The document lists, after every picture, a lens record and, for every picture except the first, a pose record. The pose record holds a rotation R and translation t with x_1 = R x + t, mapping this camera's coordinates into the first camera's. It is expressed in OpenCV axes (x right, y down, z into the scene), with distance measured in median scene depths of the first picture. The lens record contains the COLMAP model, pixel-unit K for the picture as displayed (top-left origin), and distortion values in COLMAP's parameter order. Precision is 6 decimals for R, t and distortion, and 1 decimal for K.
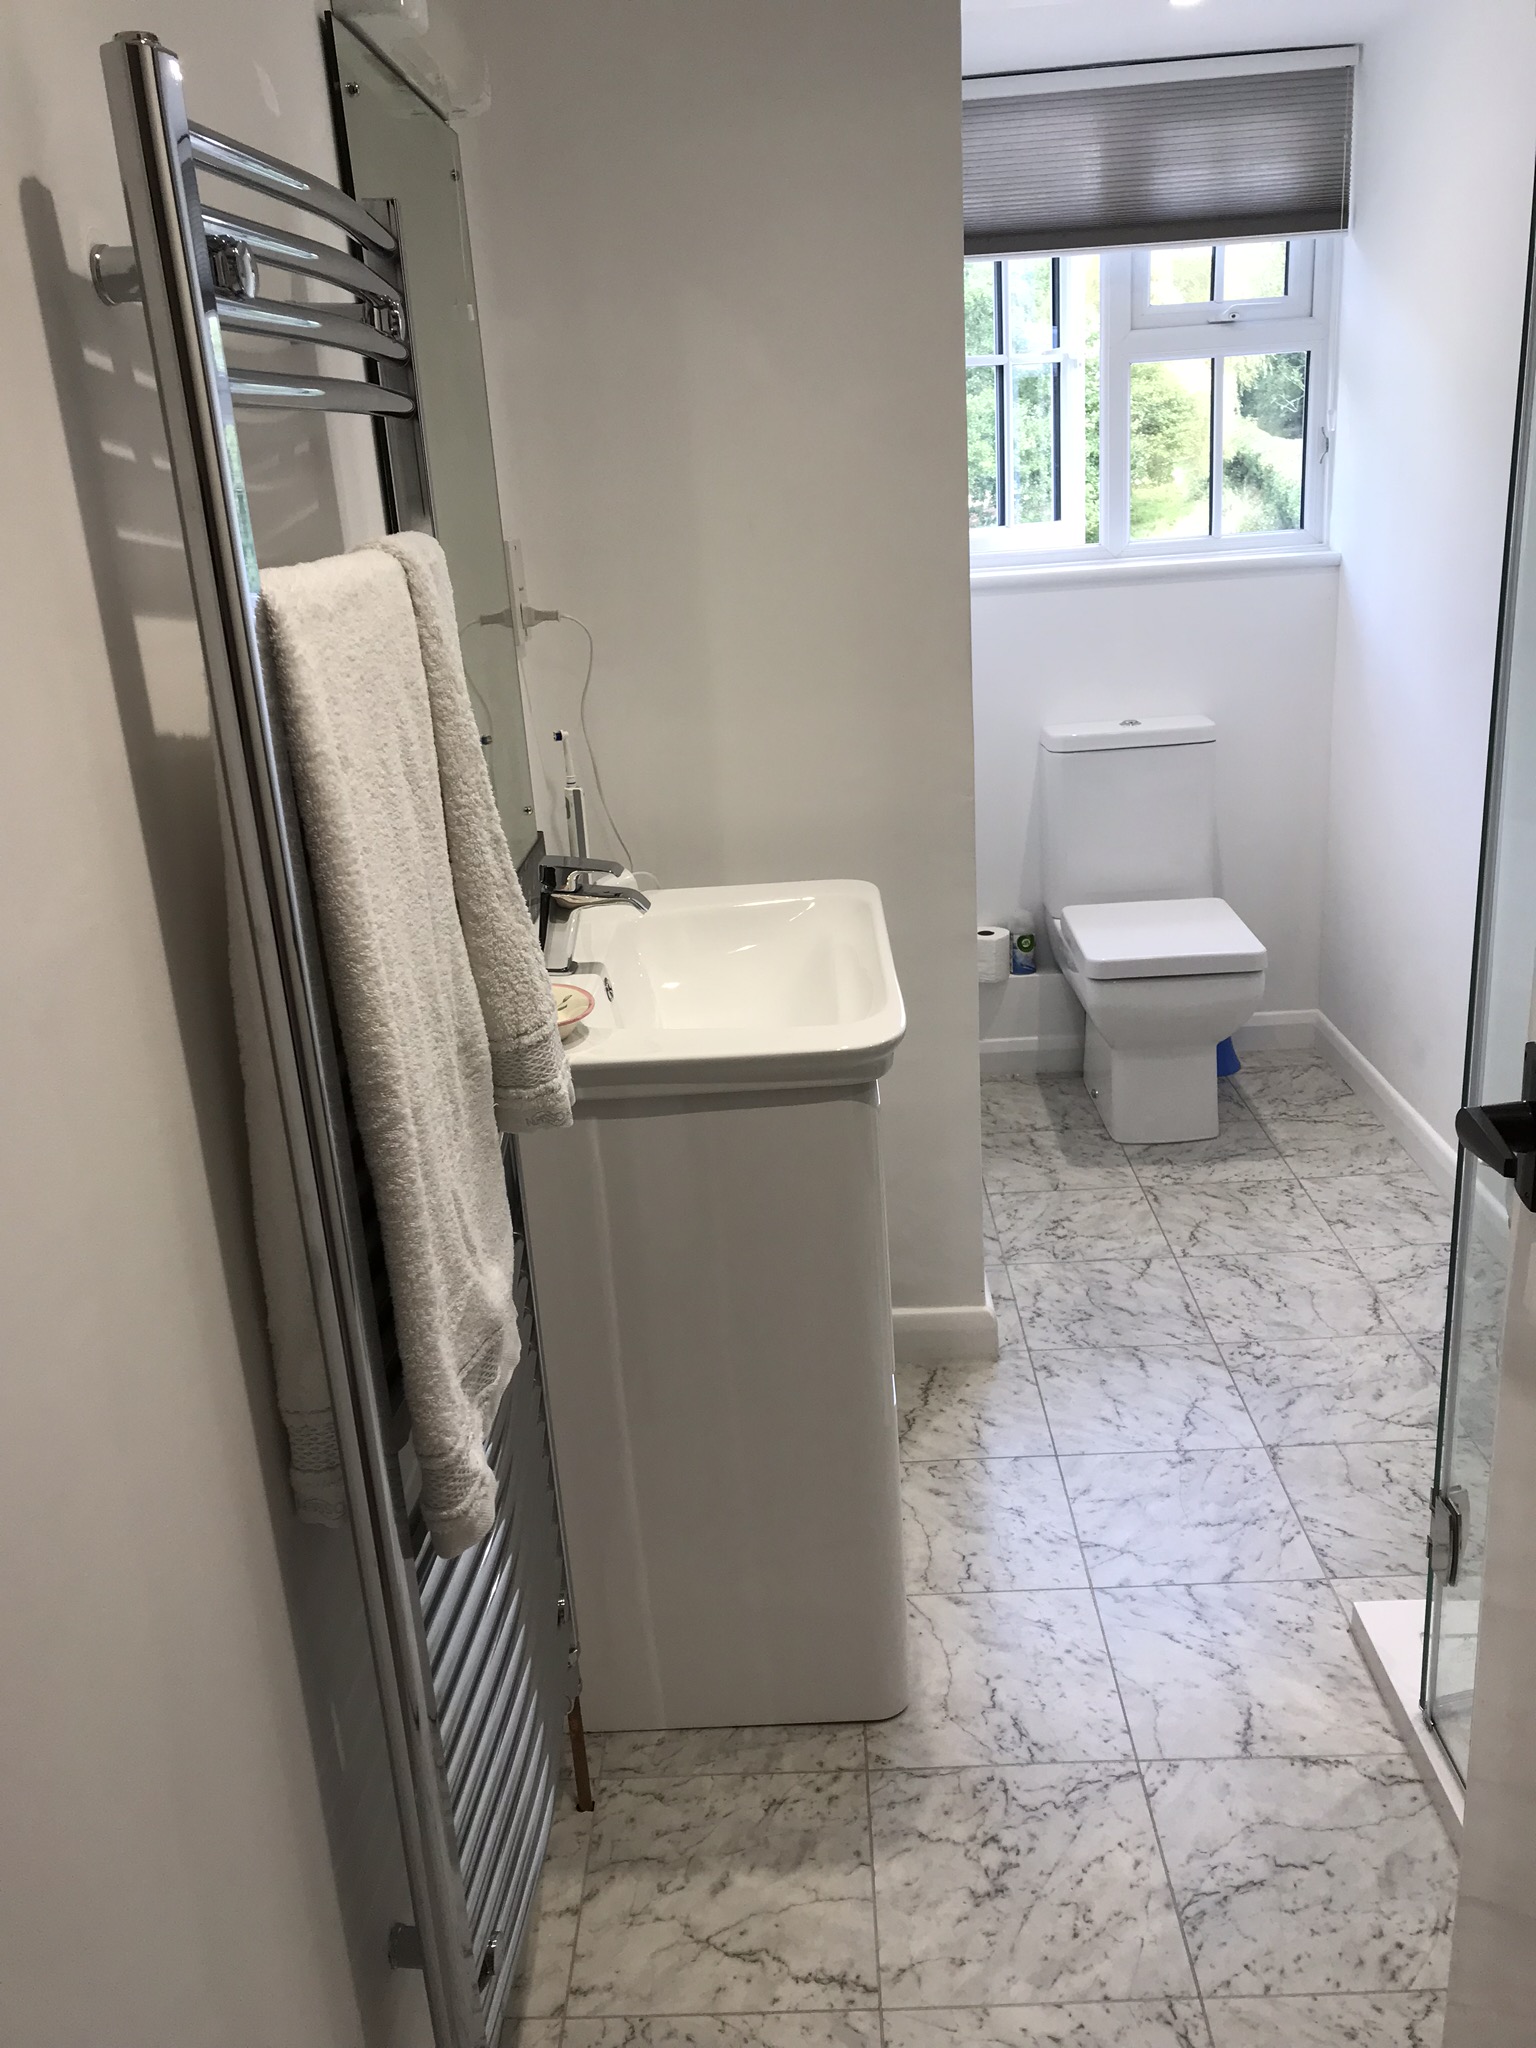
lens RADIAL K [[1667.8, 0, 768.0], [0, 1667.8, 1024.0], [0, 0, 1]] dist [0.106725, -0.095577]
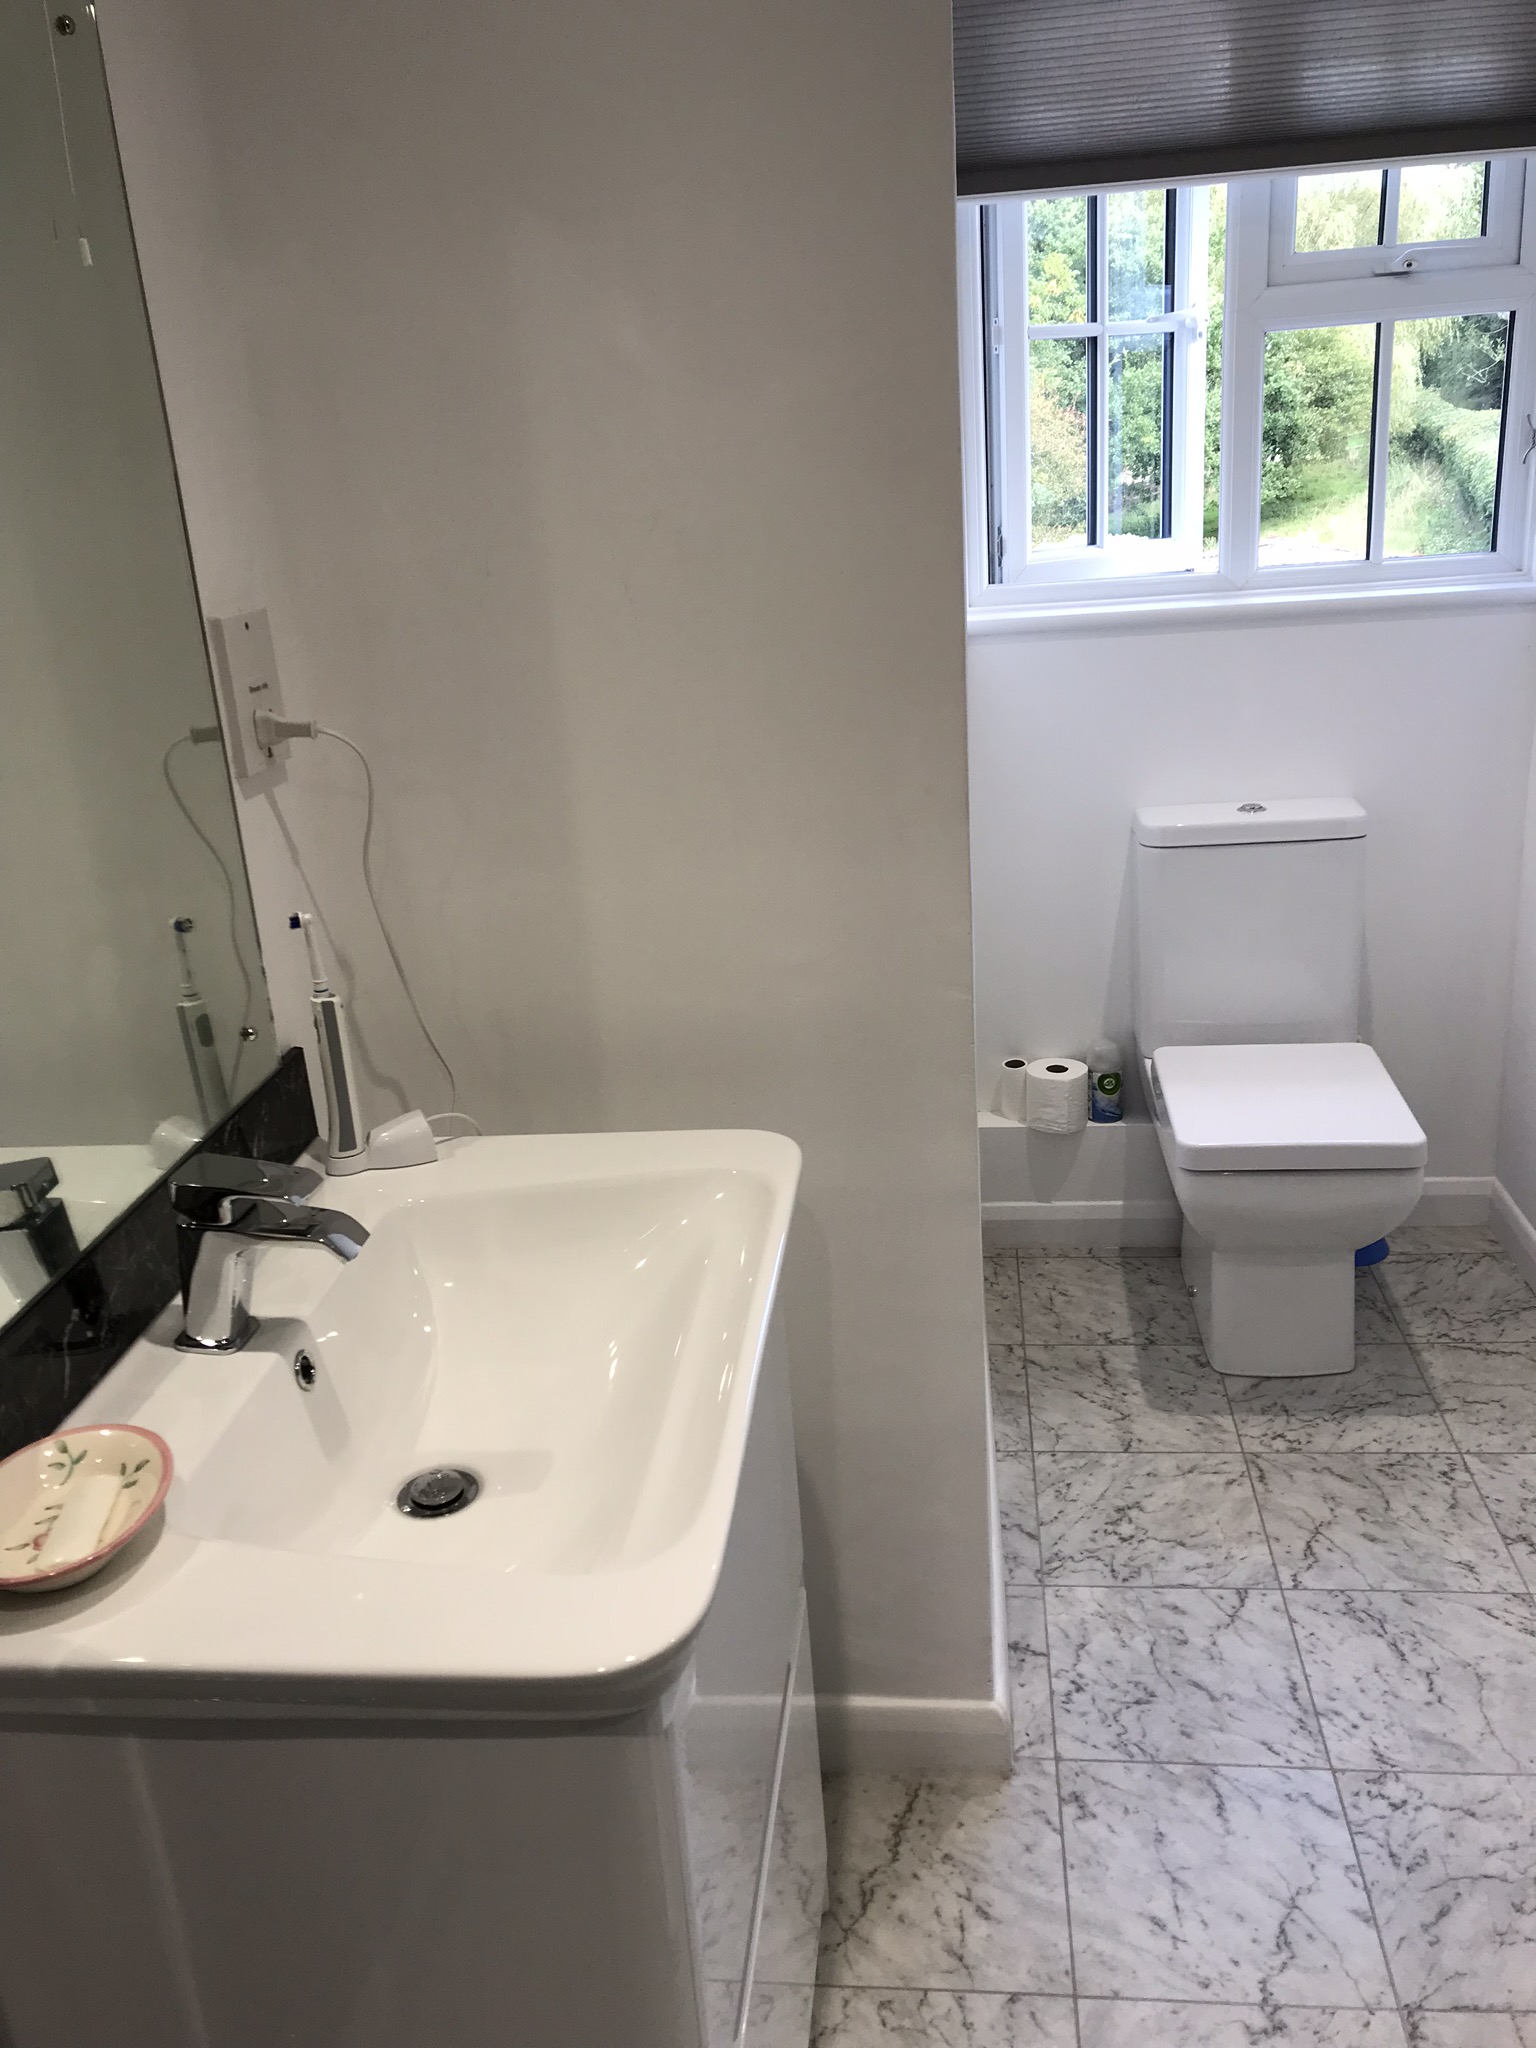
lens RADIAL K [[1677.0, 0, 763.6], [0, 1677.0, 1048.7], [0, 0, 1]] dist [0.015110, 0.058445]
pose [[0.995787, 0.024218, -0.088446, 0.074644], [-0.021909, 0.999396, 0.026980, -0.097038], [0.089046, -0.024929, 0.995716, 0.252332]]
